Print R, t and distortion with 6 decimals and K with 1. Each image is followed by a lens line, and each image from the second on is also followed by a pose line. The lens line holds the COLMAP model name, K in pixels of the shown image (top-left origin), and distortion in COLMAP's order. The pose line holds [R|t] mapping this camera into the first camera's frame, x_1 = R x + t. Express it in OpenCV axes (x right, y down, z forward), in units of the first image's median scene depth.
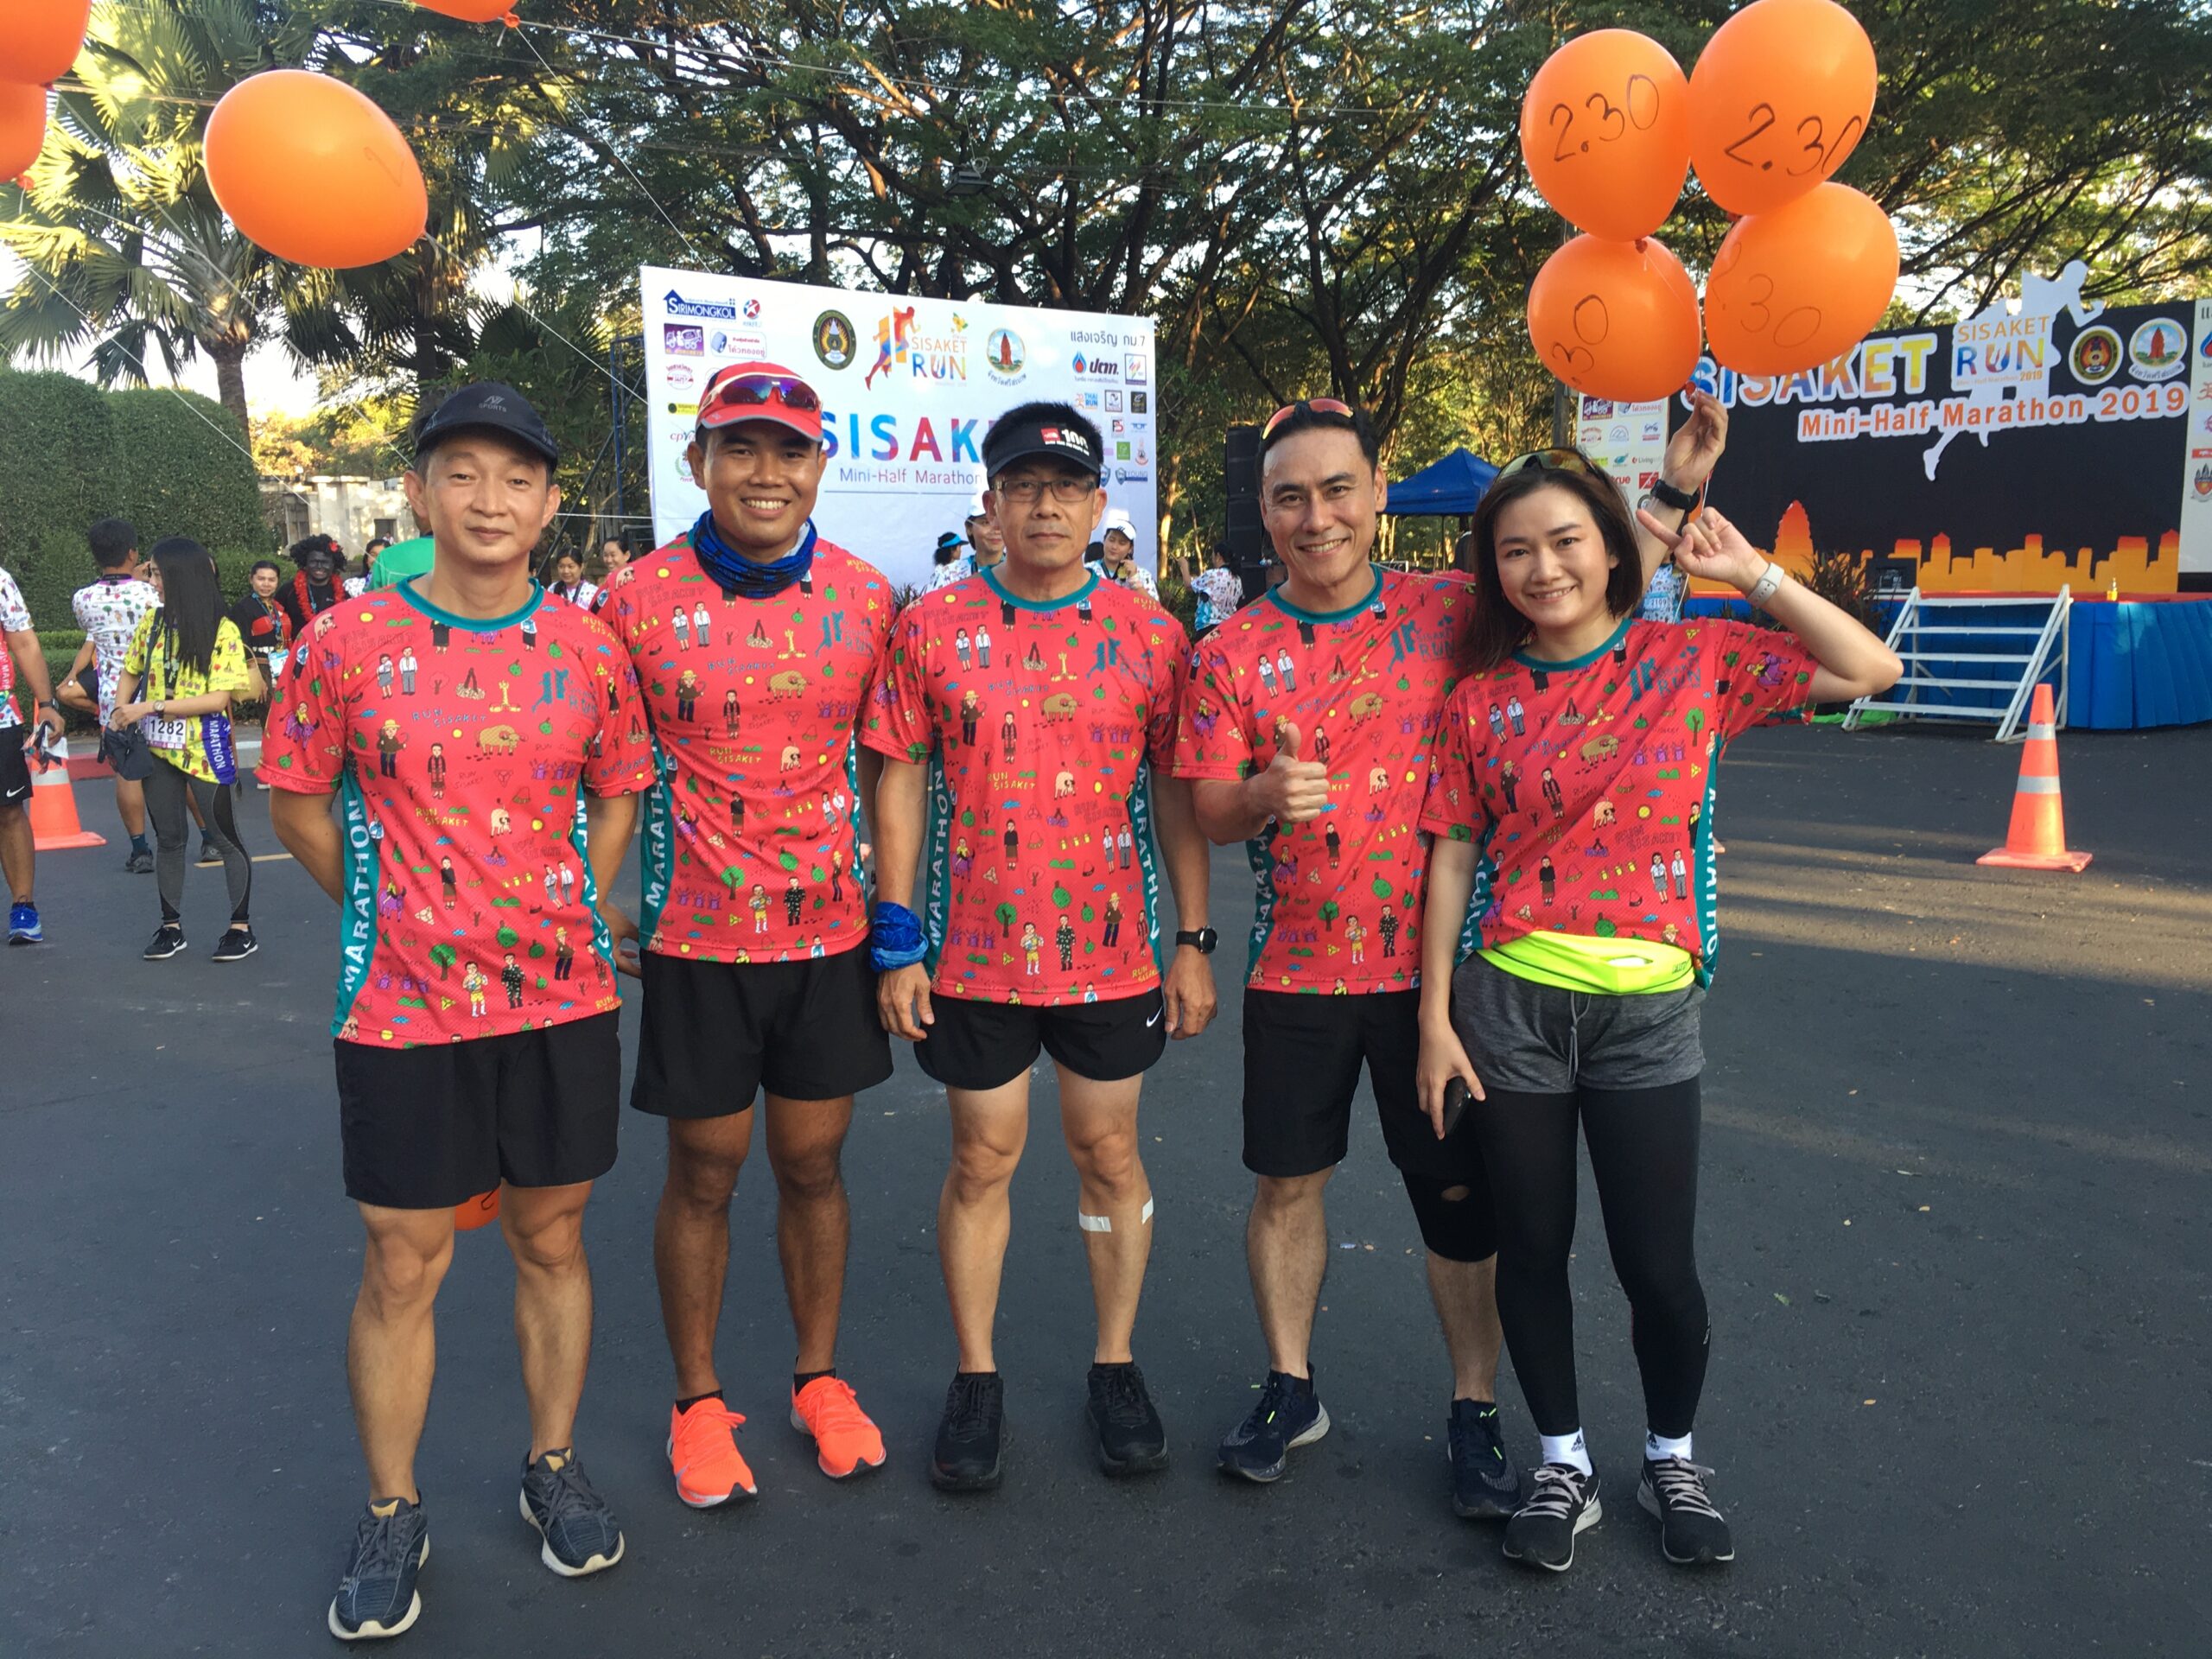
lens RADIAL K [[1867.3, 0, 1068.5], [0, 1867.3, 820.3], [0, 0, 1]] dist [0.066267, -0.106094]
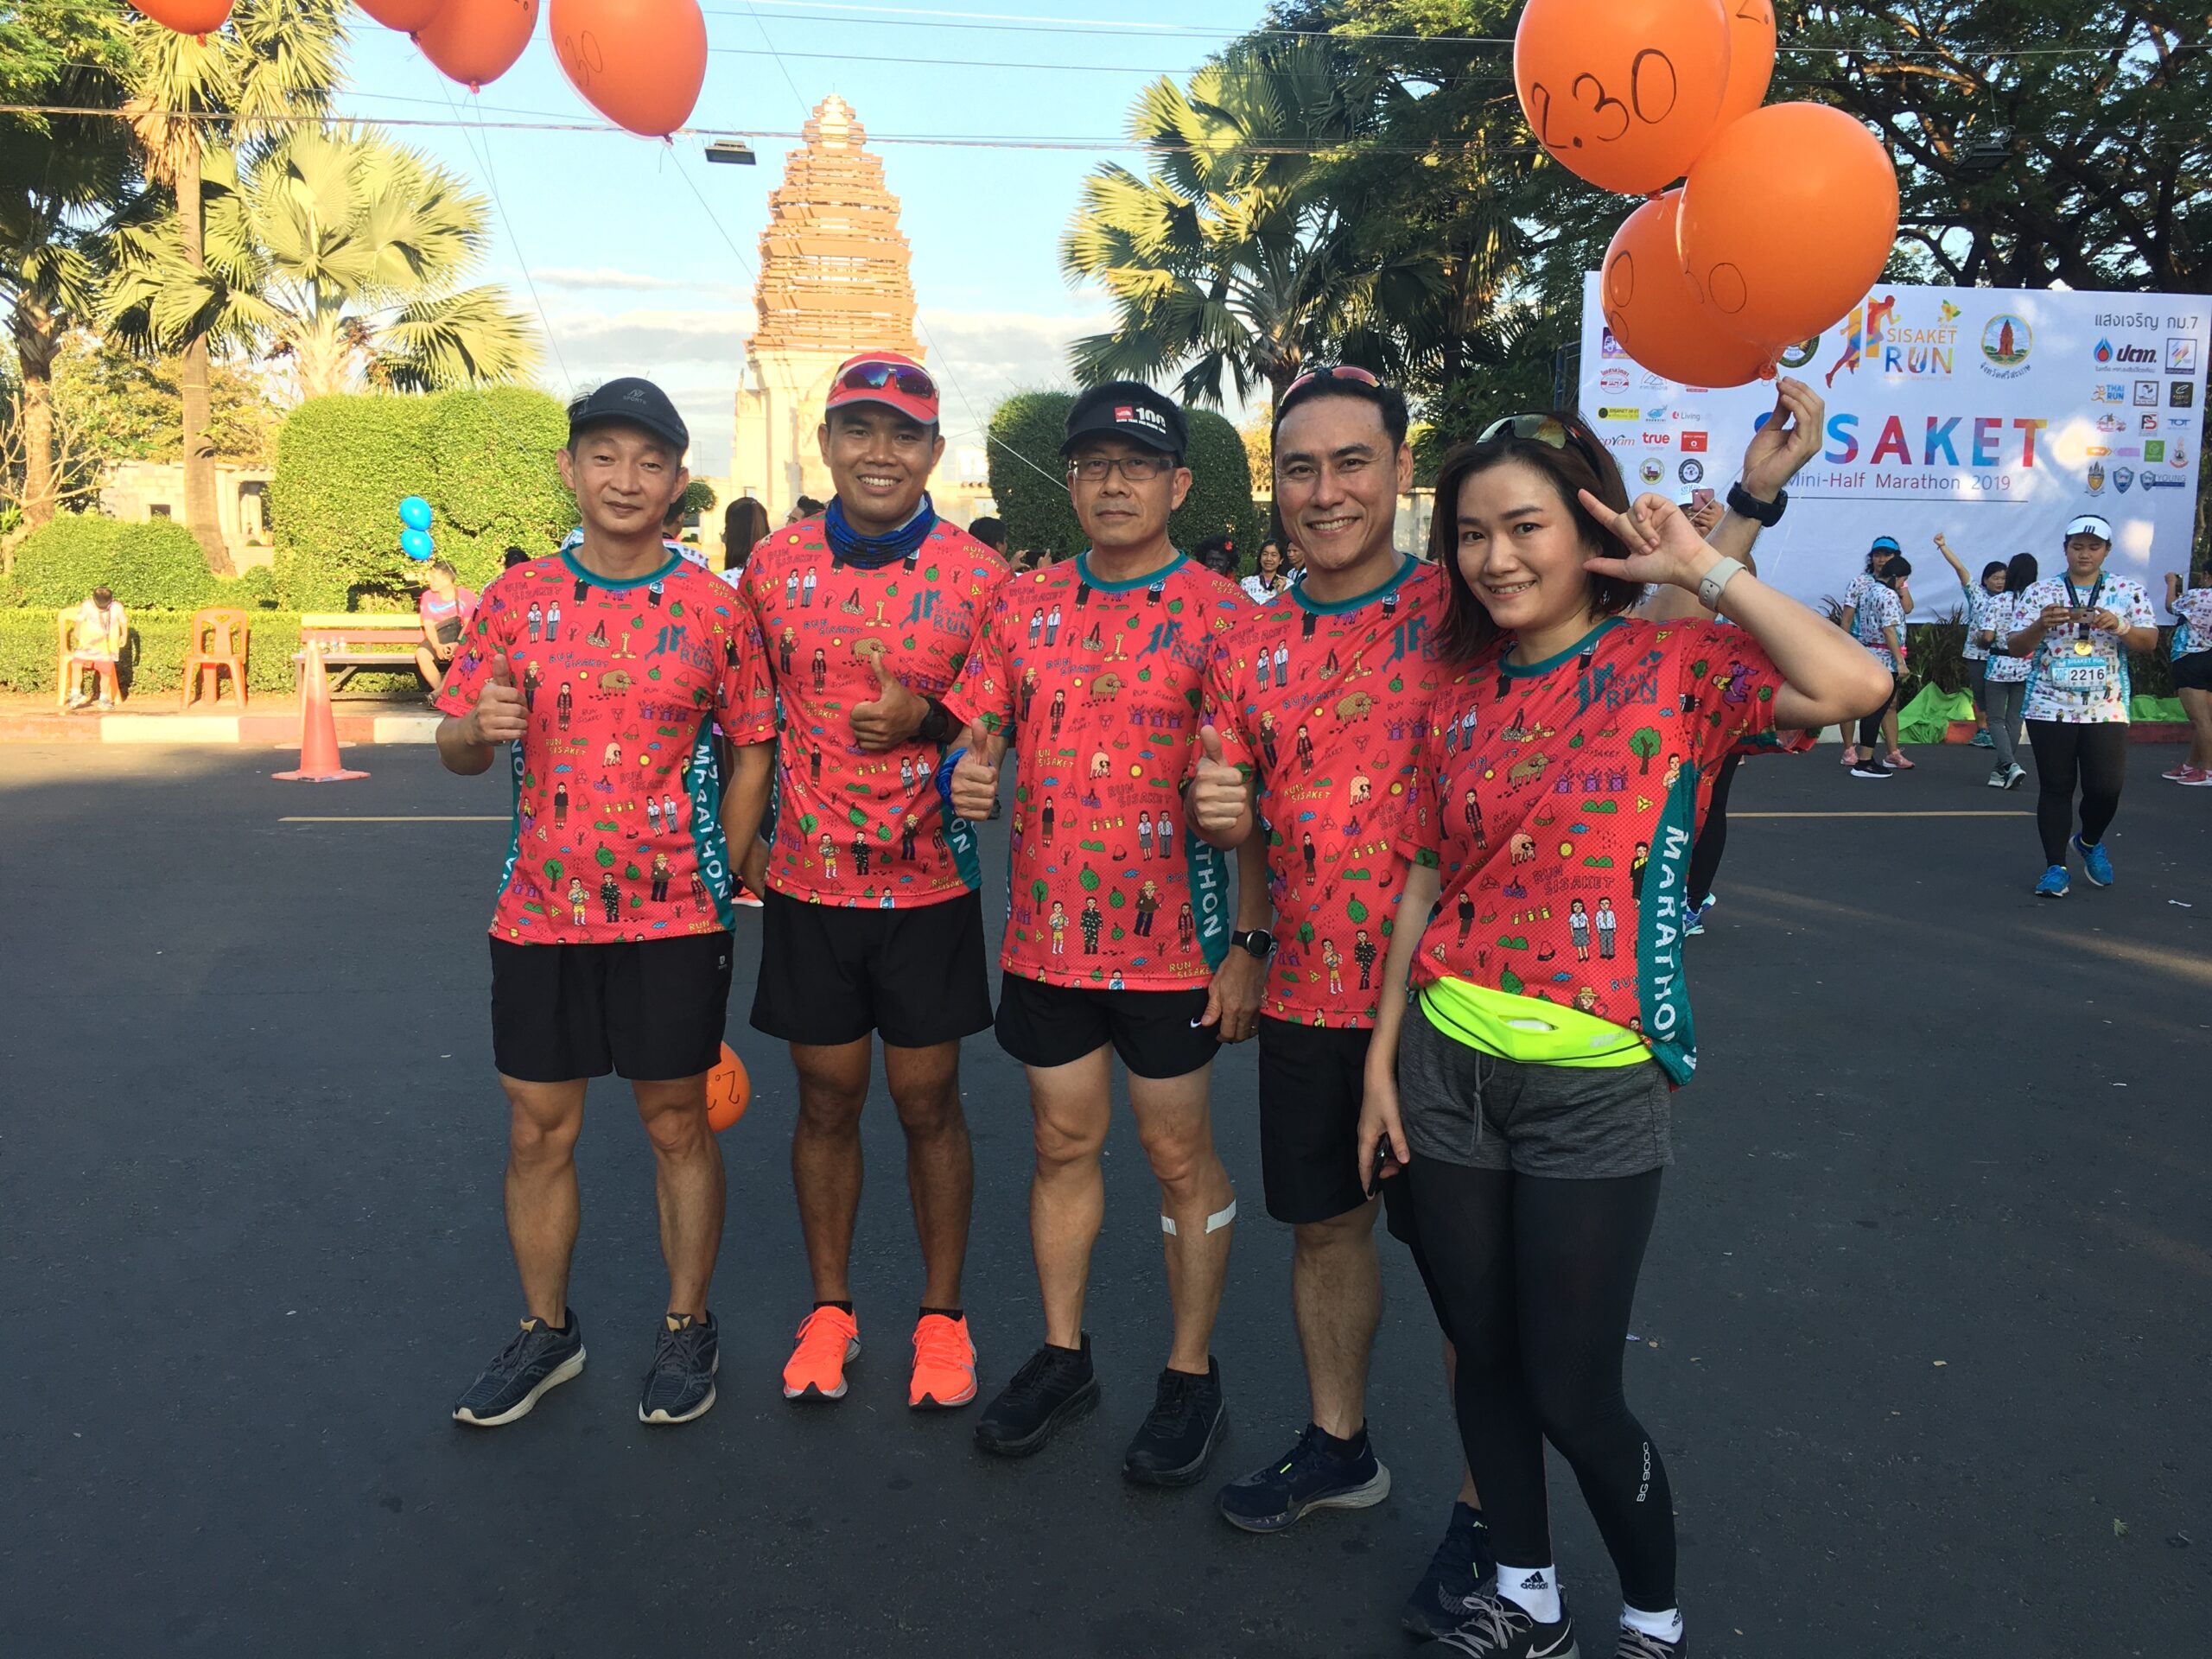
lens RADIAL K [[1836.3, 0, 1106.0], [0, 1836.3, 829.5], [0, 0, 1]] dist [0.080053, -0.123277]
pose [[0.849563, 0.099148, -0.518086, 0.092103], [-0.098455, 0.994721, 0.028915, -0.002744], [0.518218, 0.026443, 0.854840, 0.031809]]
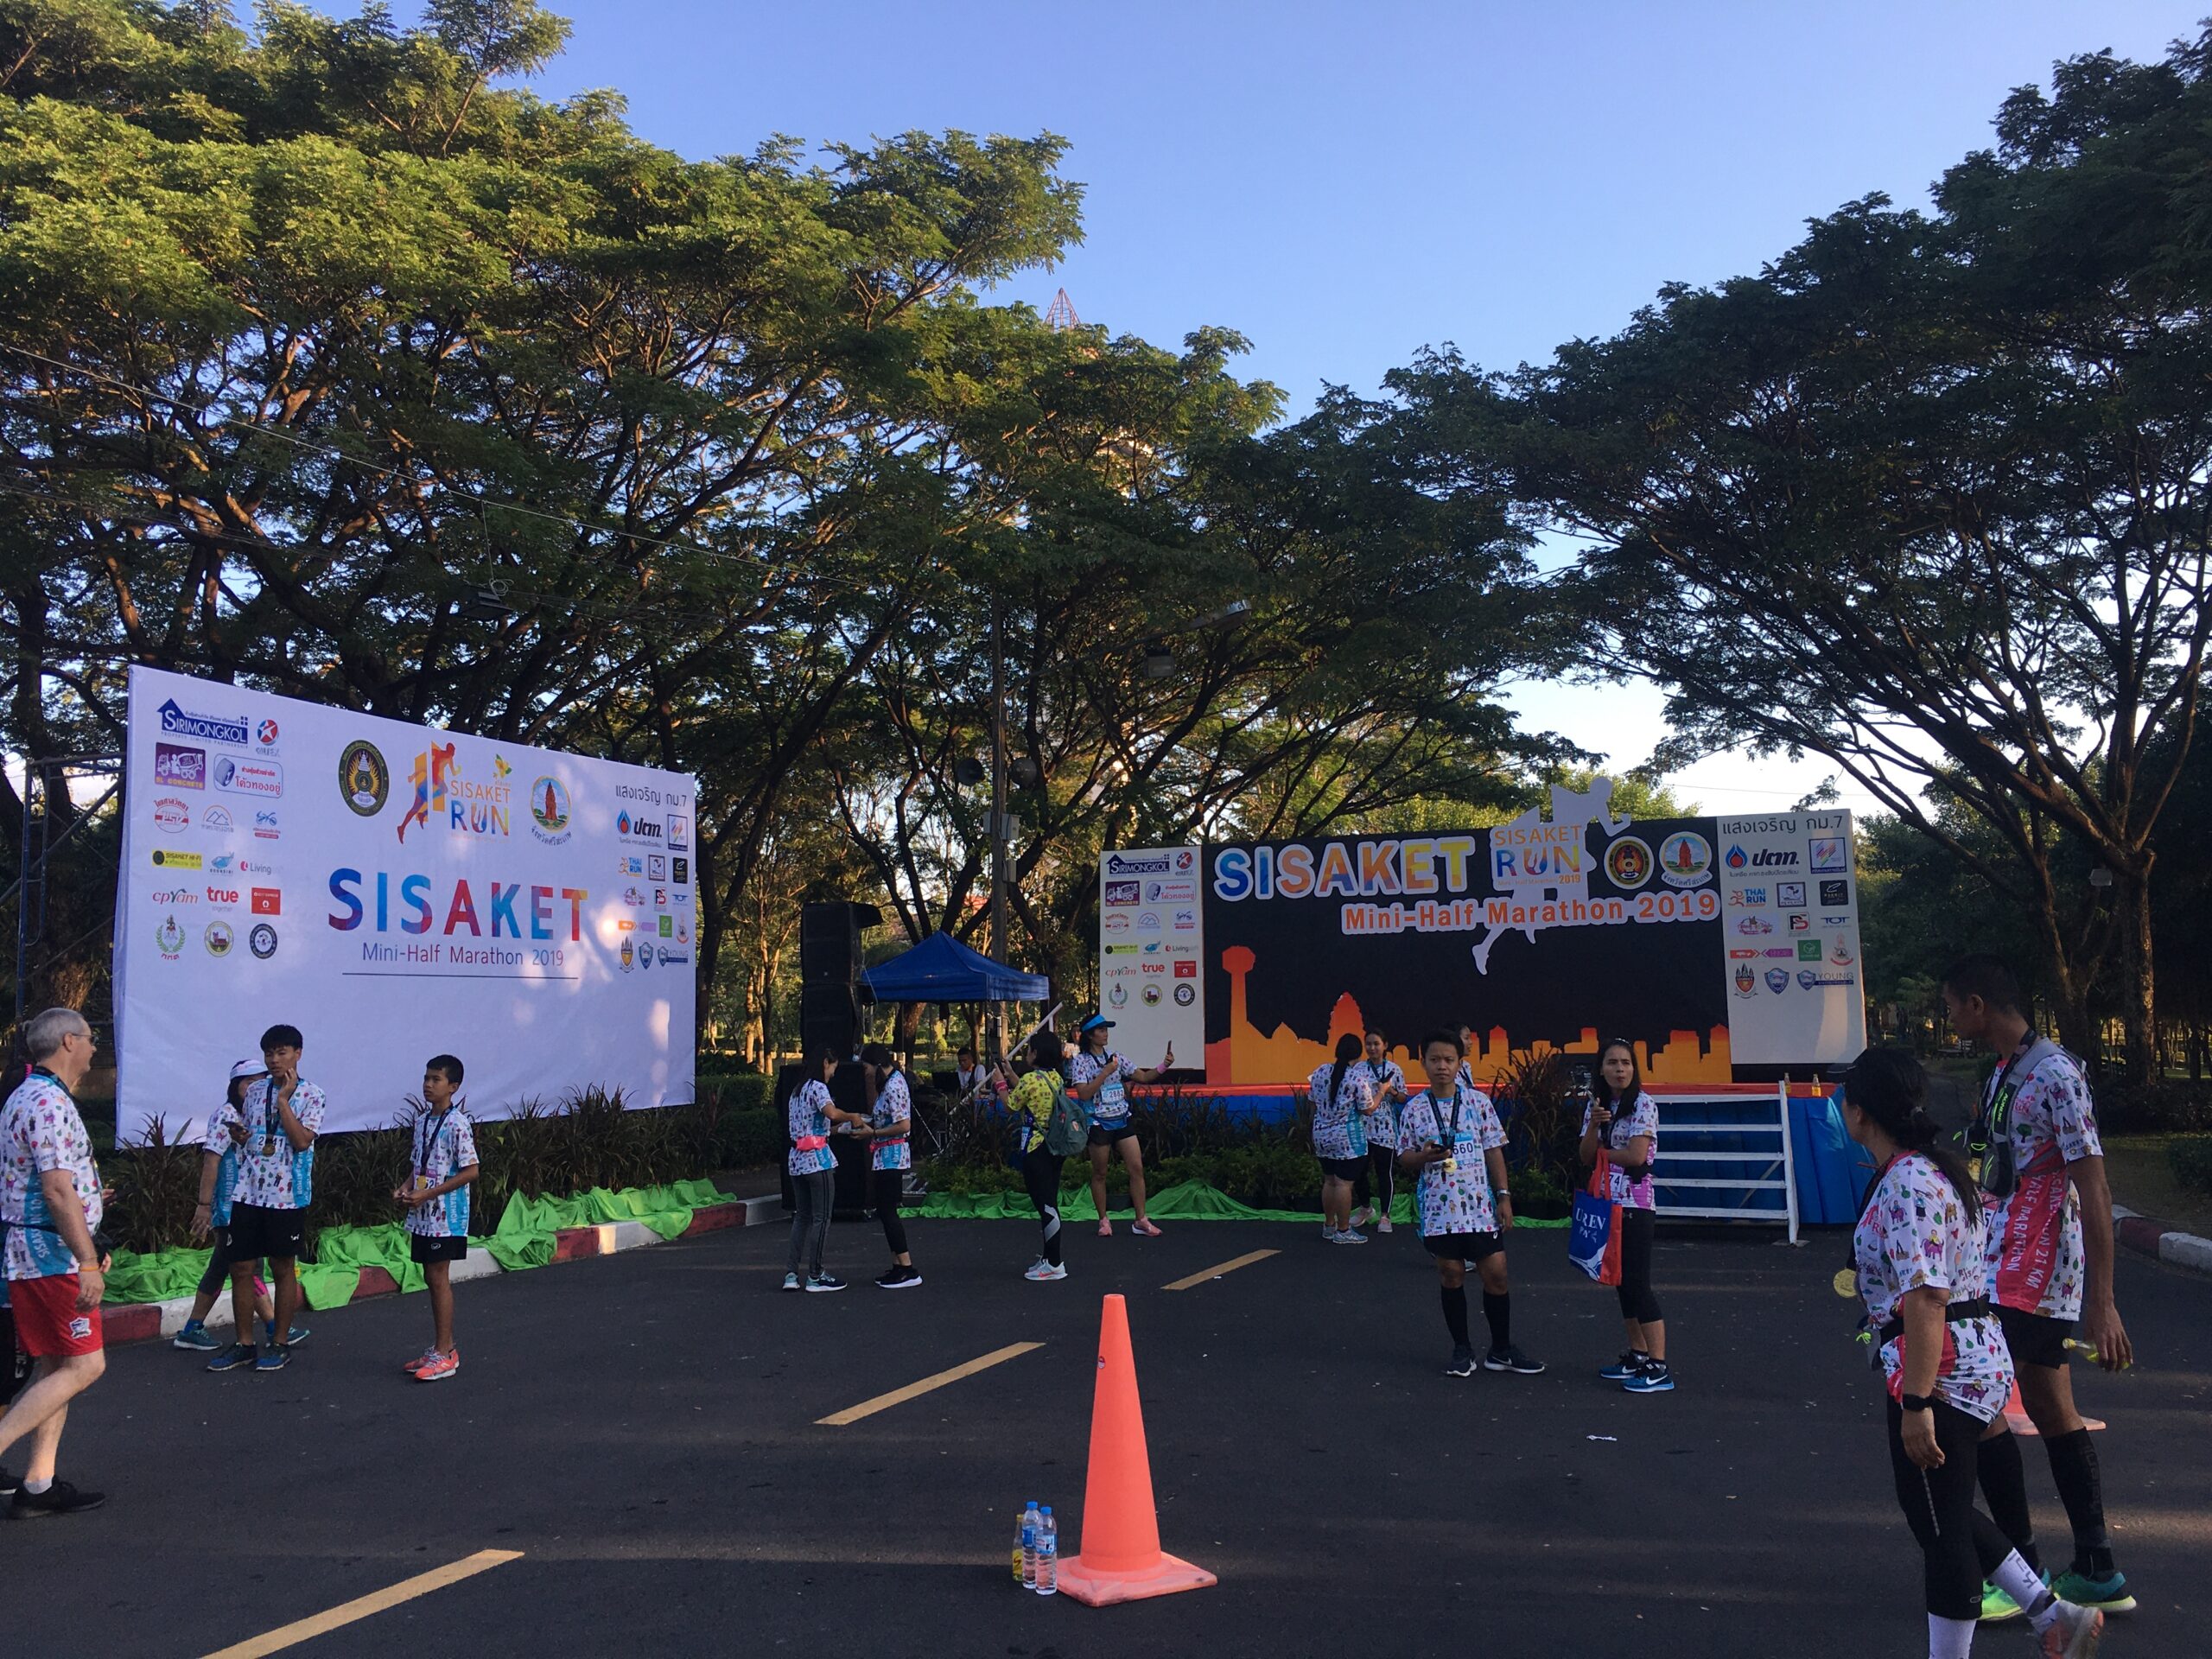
lens RADIAL K [[1867.3, 0, 1068.5], [0, 1867.3, 820.3], [0, 0, 1]] dist [0.066267, -0.106094]
pose [[0.881404, 0.047940, 0.469924, -0.237959], [0.070863, 0.970159, -0.231884, -0.042749], [-0.467018, 0.237684, 0.851705, 0.224235]]
